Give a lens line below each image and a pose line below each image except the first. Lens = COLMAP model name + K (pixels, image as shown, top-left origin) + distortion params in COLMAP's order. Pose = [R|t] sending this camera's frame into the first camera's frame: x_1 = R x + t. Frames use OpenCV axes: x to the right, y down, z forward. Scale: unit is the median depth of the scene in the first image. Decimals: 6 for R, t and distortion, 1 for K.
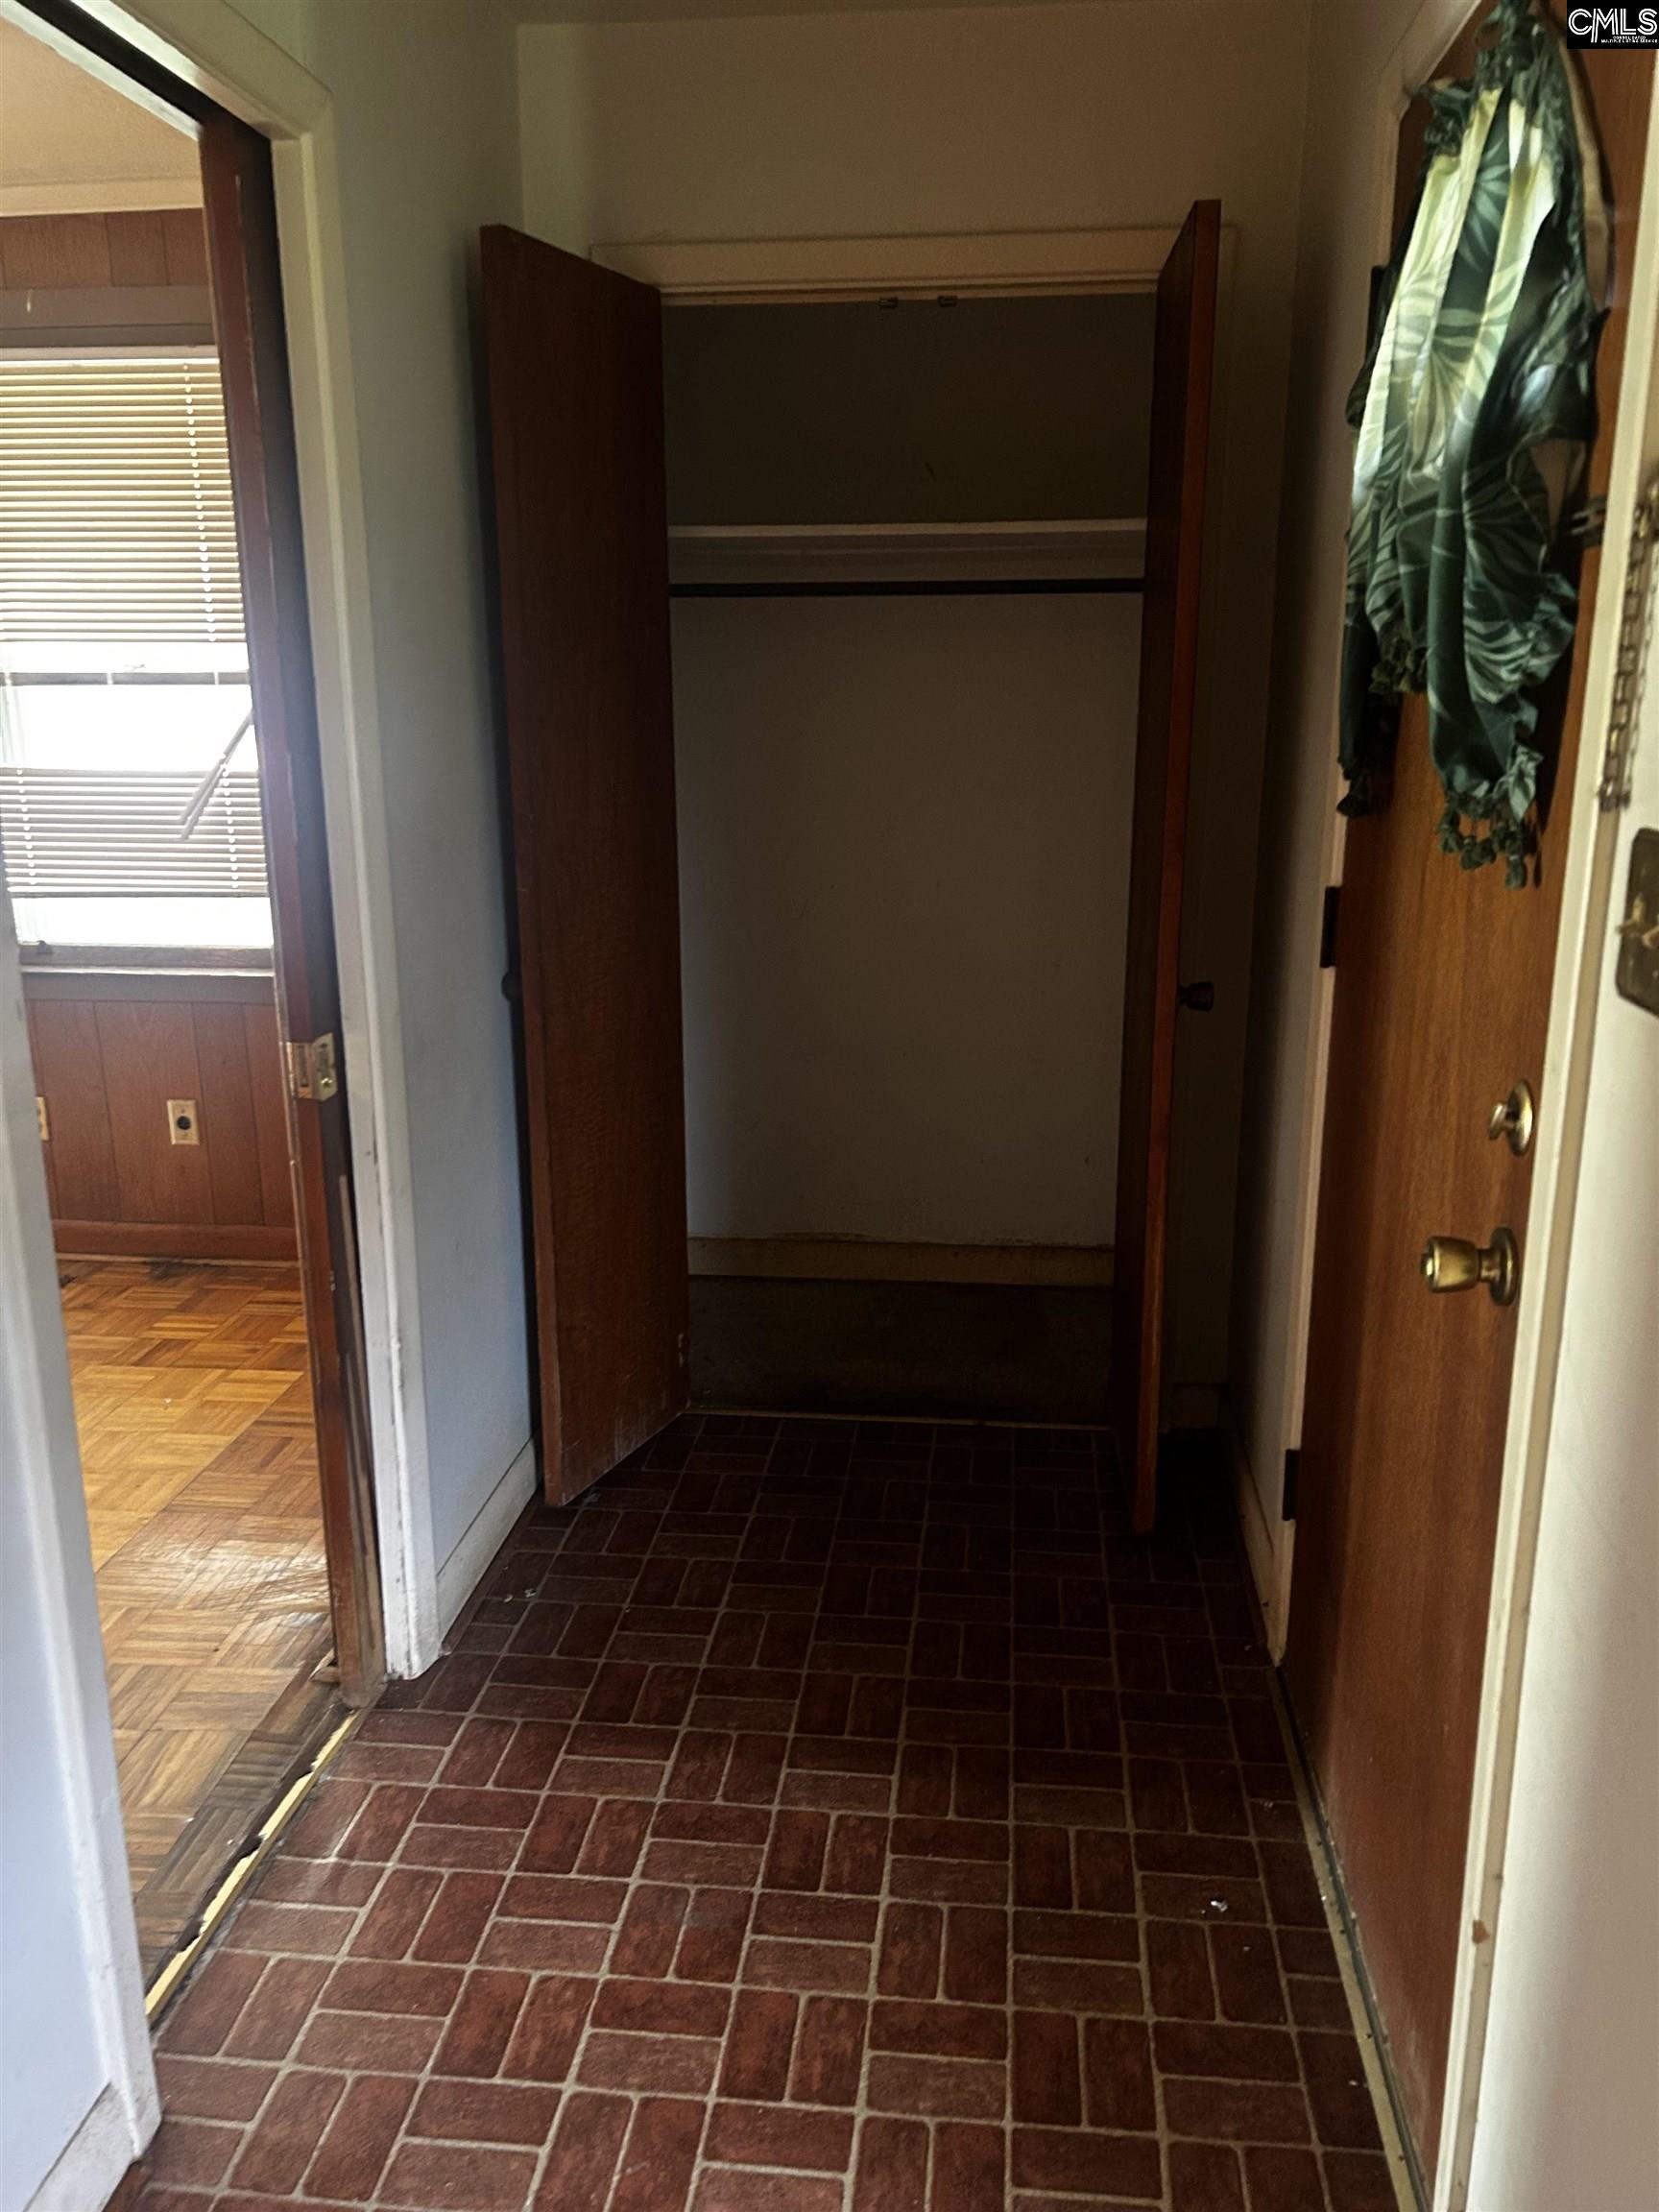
lens RADIAL K [[1711.4, 0, 831.4], [0, 1711.4, 1132.5], [0, 0, 1]] dist [-0.007627, -0.003769]
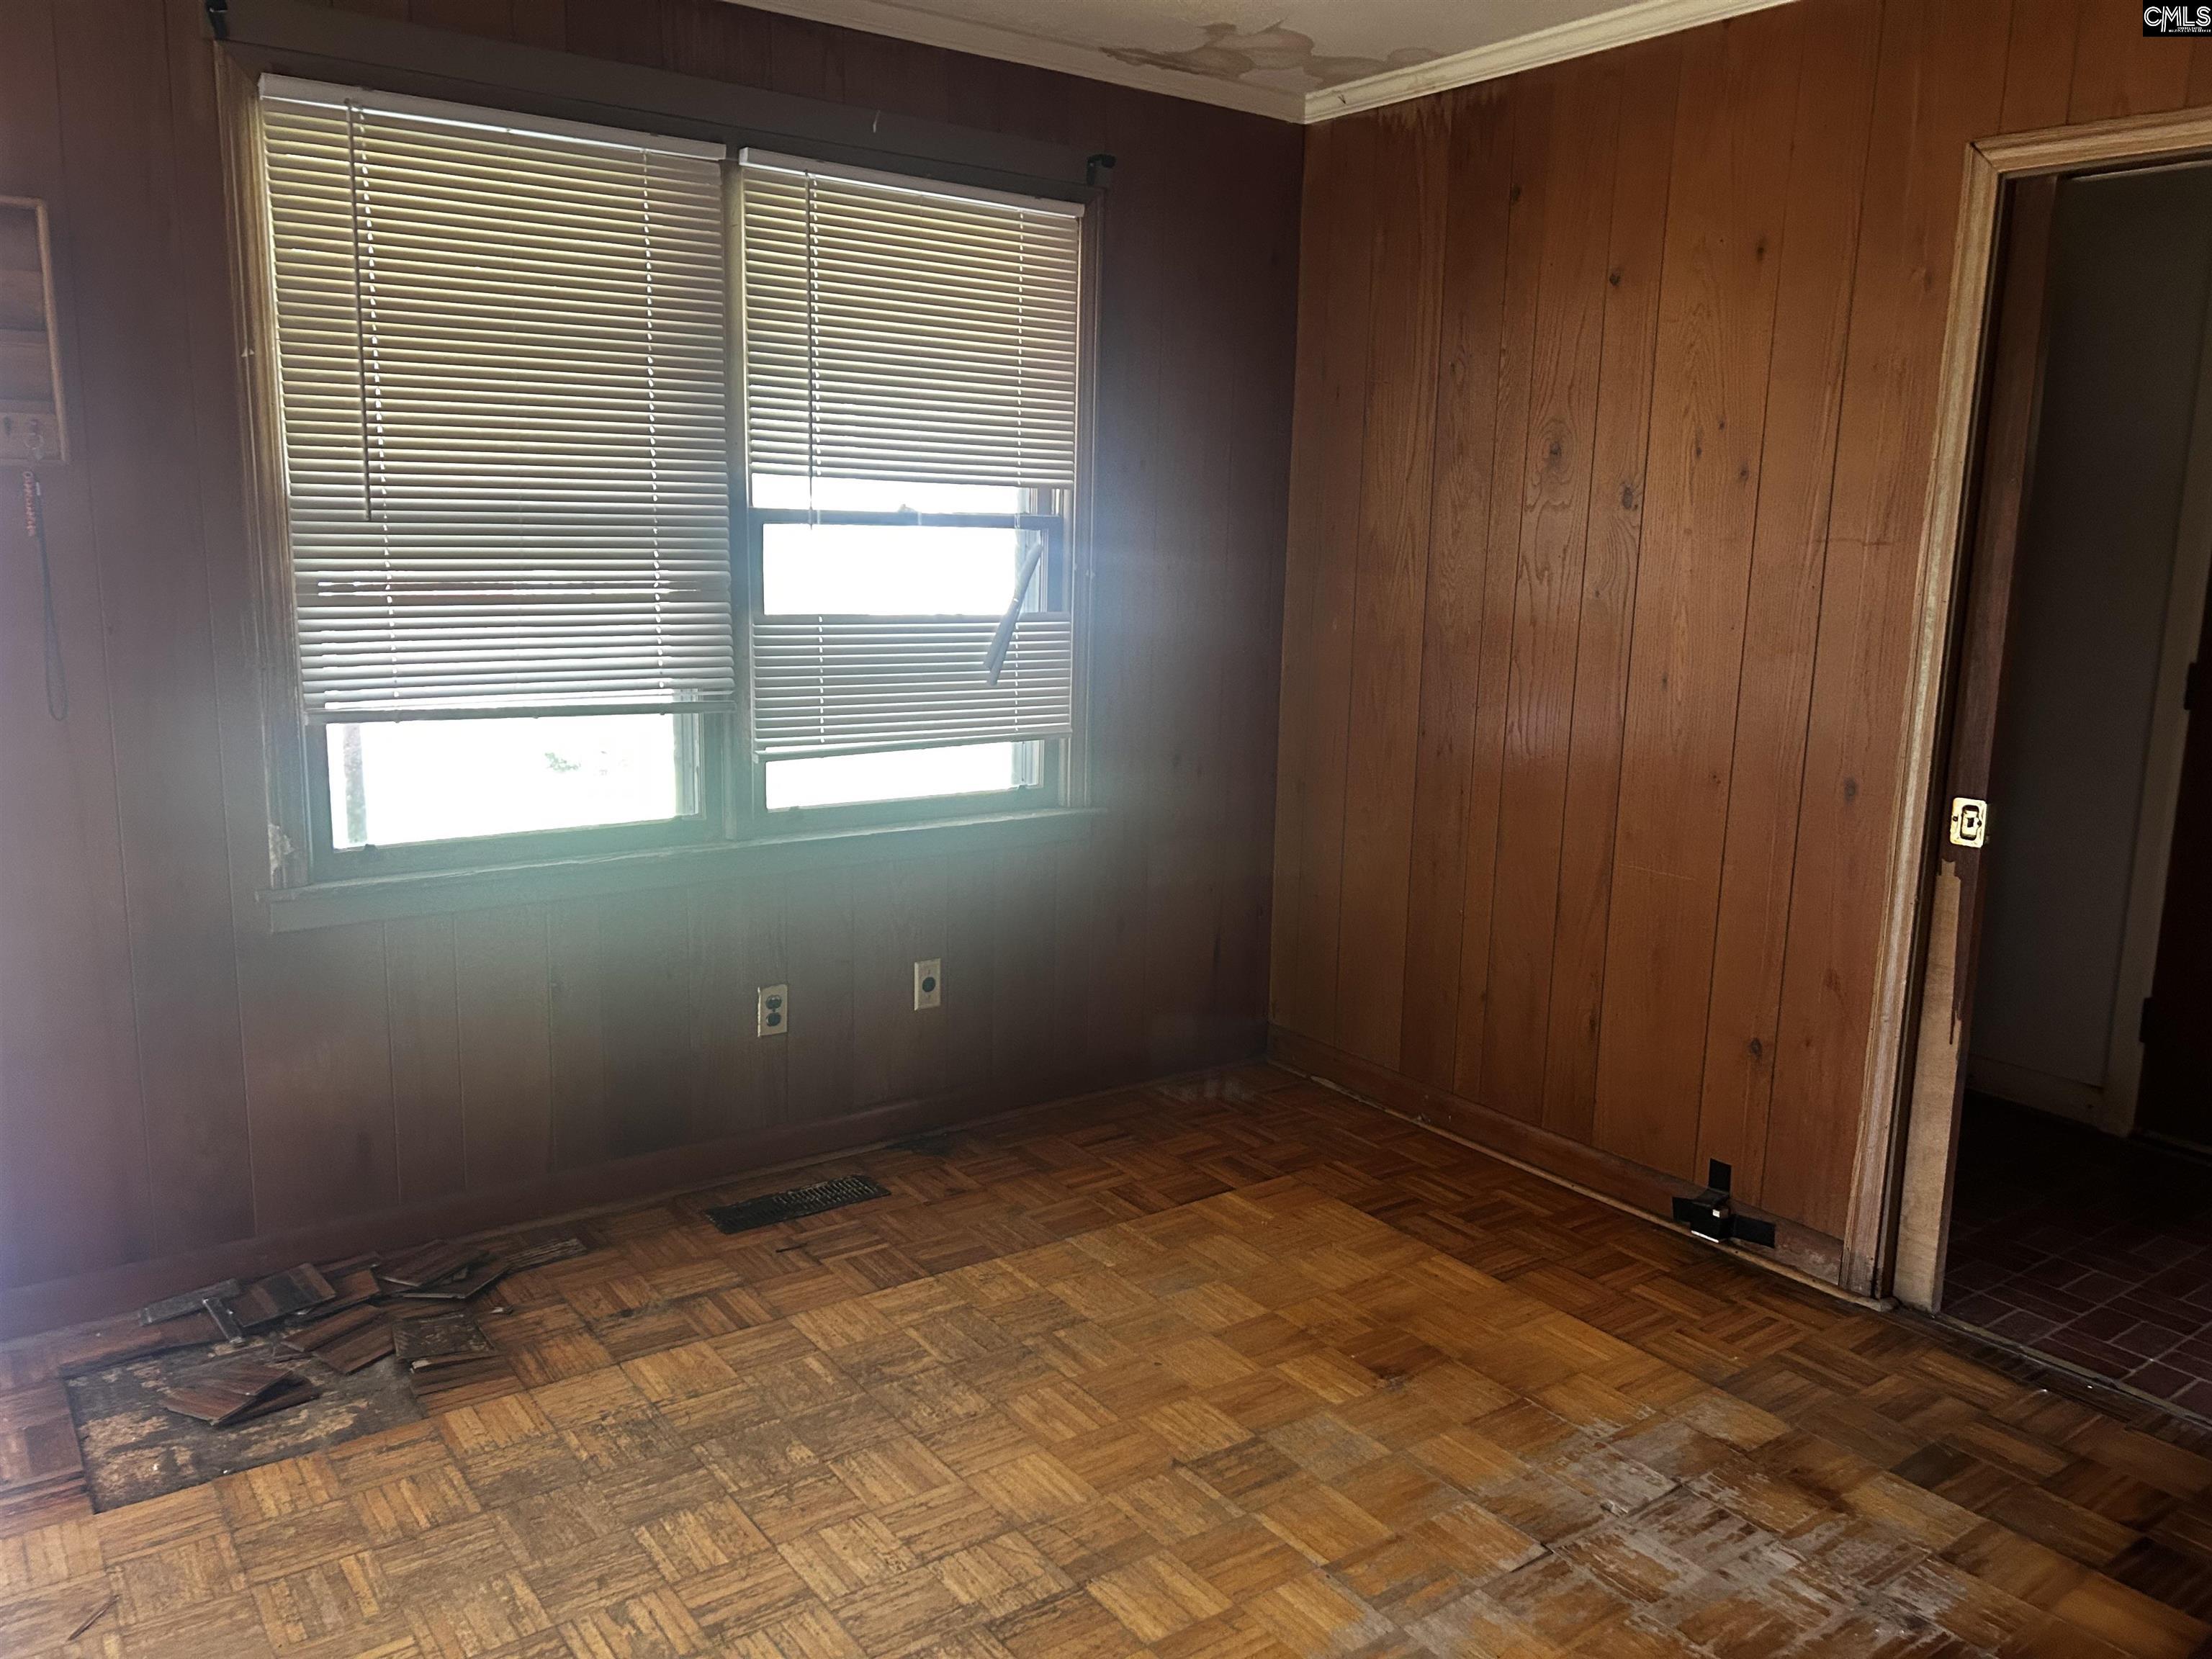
lens RADIAL K [[1665.6, 0, 1106.0], [0, 1665.6, 829.5], [0, 0, 1]] dist [0.000672, -0.001175]
pose [[0.741094, -0.105136, 0.663118, -0.942599], [0.147788, 0.988984, -0.008365, -0.070658], [-0.654934, 0.104200, 0.748468, 0.251105]]
